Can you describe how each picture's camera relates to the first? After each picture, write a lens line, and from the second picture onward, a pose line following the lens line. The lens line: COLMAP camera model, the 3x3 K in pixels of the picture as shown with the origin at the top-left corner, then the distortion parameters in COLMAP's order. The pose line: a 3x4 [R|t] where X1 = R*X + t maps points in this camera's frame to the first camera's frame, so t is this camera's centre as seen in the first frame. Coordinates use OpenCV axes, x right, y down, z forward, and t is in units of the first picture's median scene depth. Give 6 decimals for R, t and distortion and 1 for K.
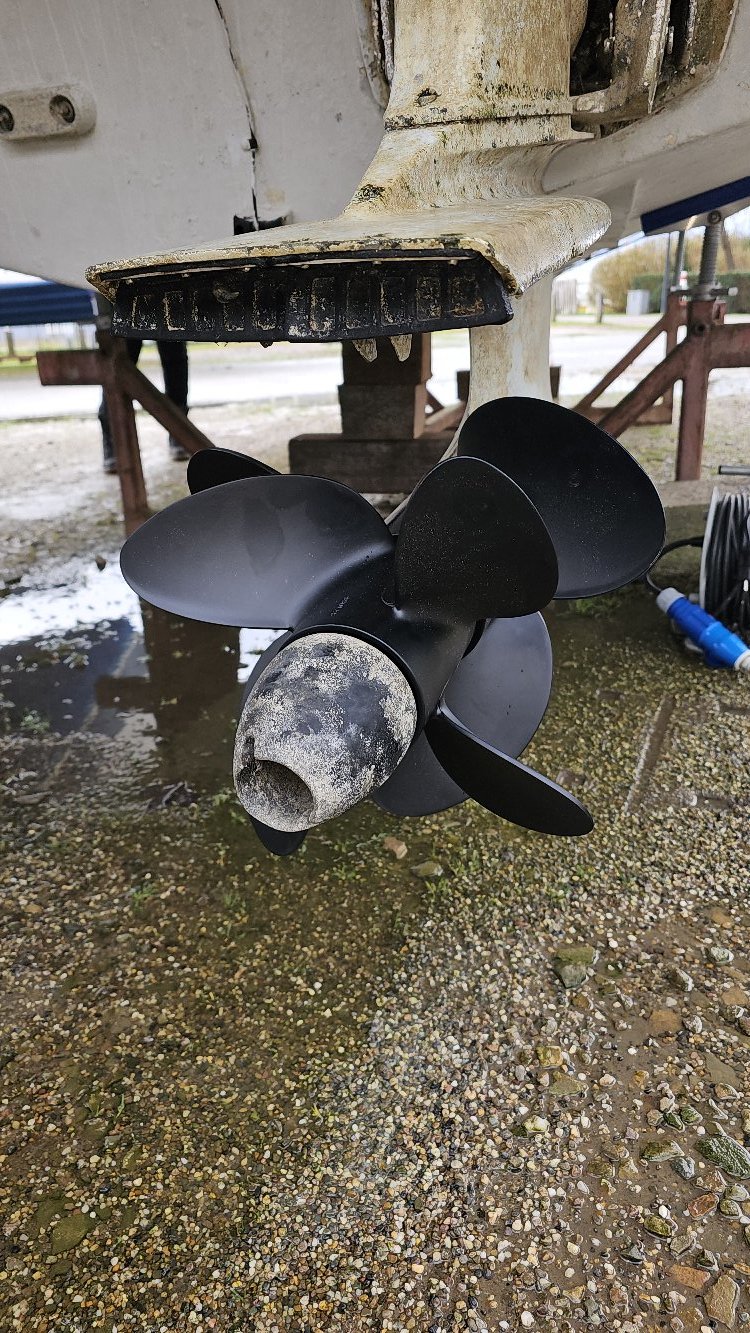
lens RADIAL K [[906.2, 0, 375.6], [0, 906.2, 656.9], [0, 0, 1]] dist [0.040938, -0.038811]
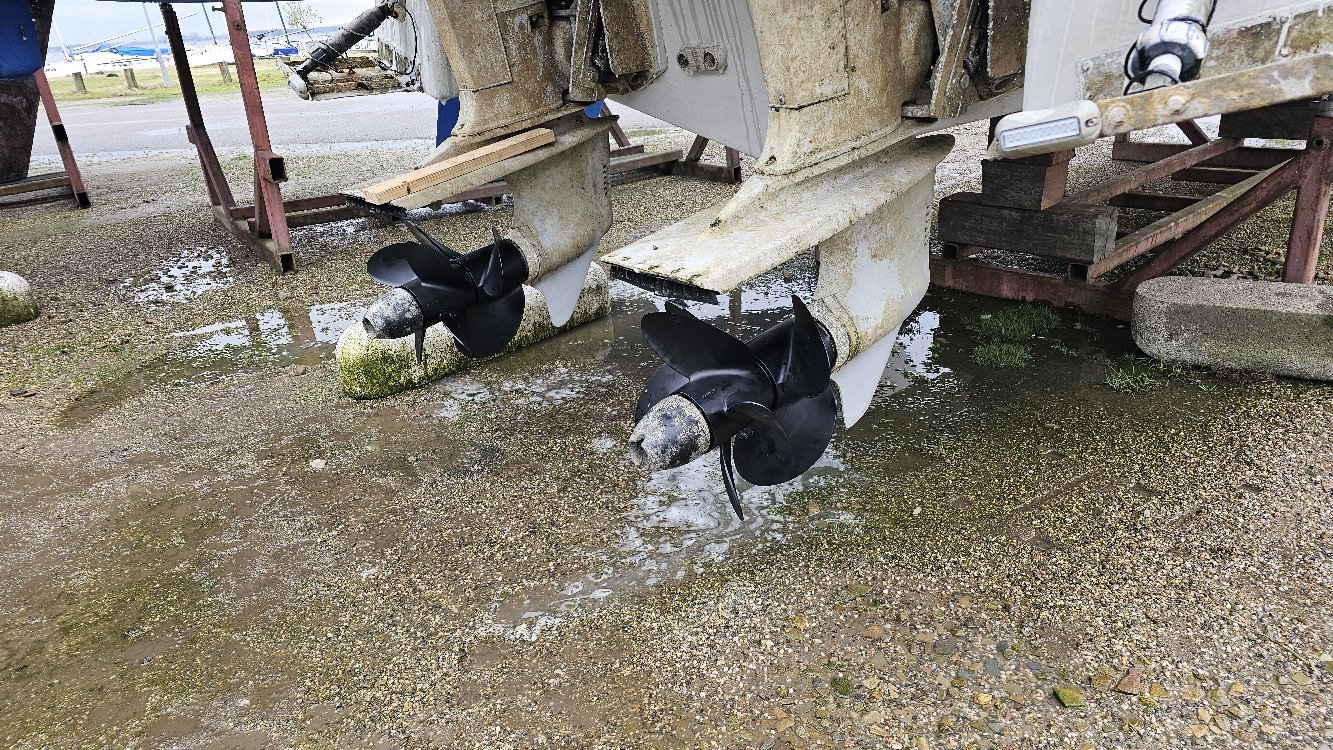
lens RADIAL K [[906.2, 0, 667.9], [0, 906.2, 370.0], [0, 0, 1]] dist [0.040938, -0.038811]
pose [[0.829988, 0.194157, -0.522899, 0.854633], [-0.164458, 0.980970, 0.103201, -0.226160], [0.532986, 0.000339, 0.846124, -0.742806]]
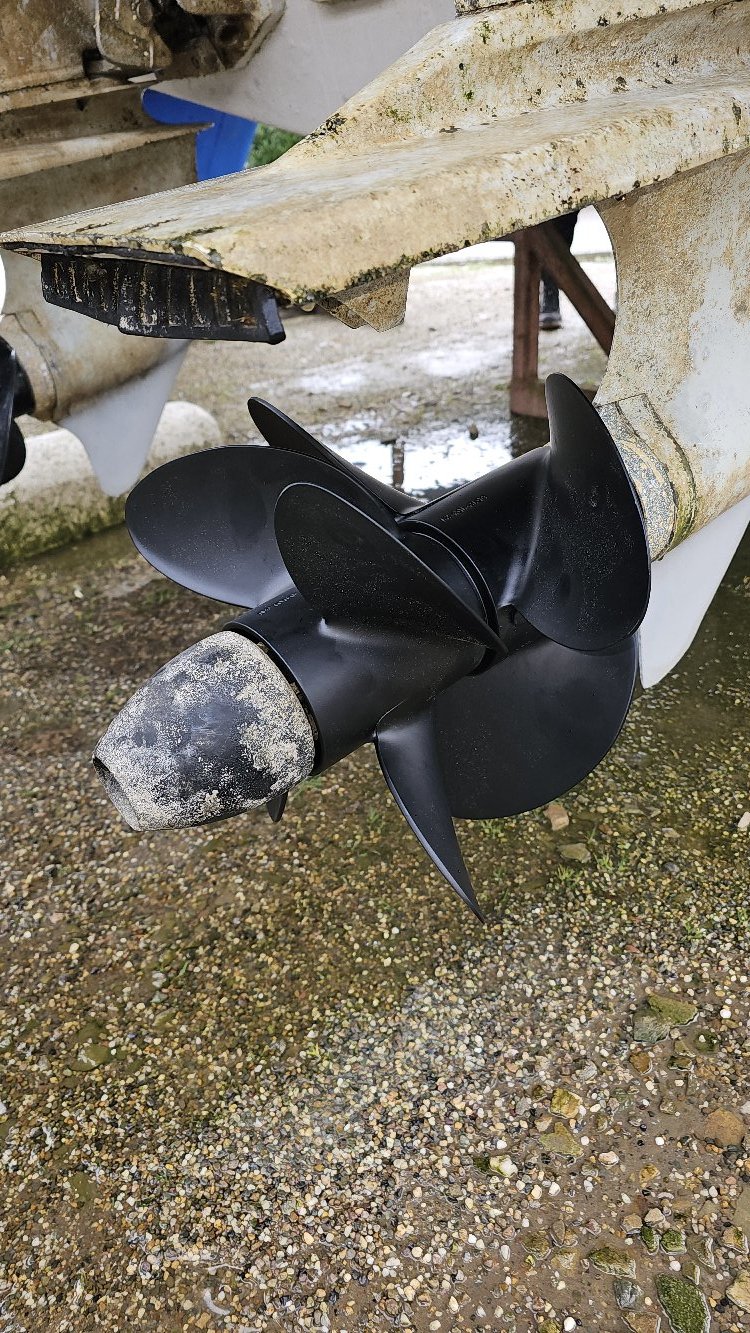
lens RADIAL K [[906.2, 0, 385.7], [0, 906.2, 660.7], [0, 0, 1]] dist [0.040938, -0.038811]
pose [[0.863881, 0.237268, -0.444313, 0.338984], [-0.159768, 0.965630, 0.205019, -0.146587], [0.477686, -0.106126, 0.872097, 0.171226]]
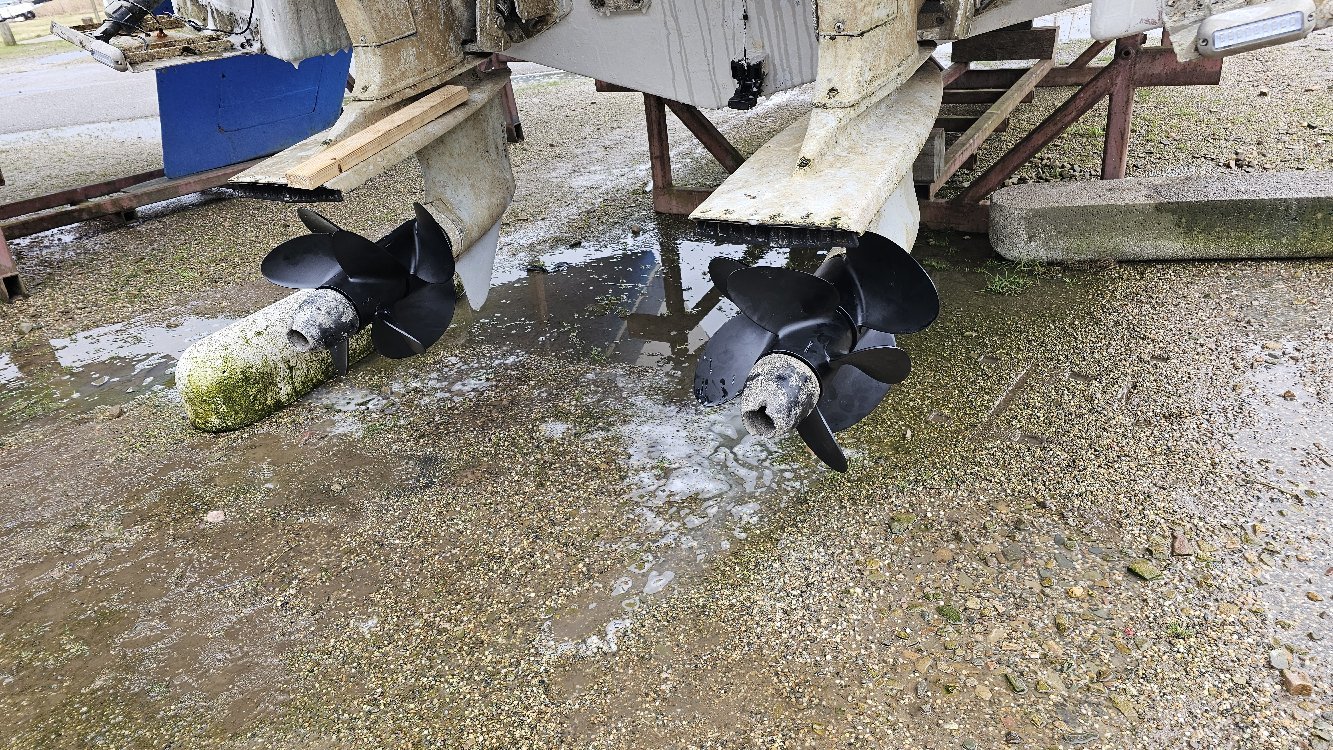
lens RADIAL K [[906.2, 0, 670.4], [0, 906.2, 365.1], [0, 0, 1]] dist [0.040938, -0.038811]
pose [[0.971306, 0.062293, -0.229531, 0.192678], [-0.038158, 0.993404, 0.108130, -0.153386], [0.234753, -0.096268, 0.967276, -0.869858]]
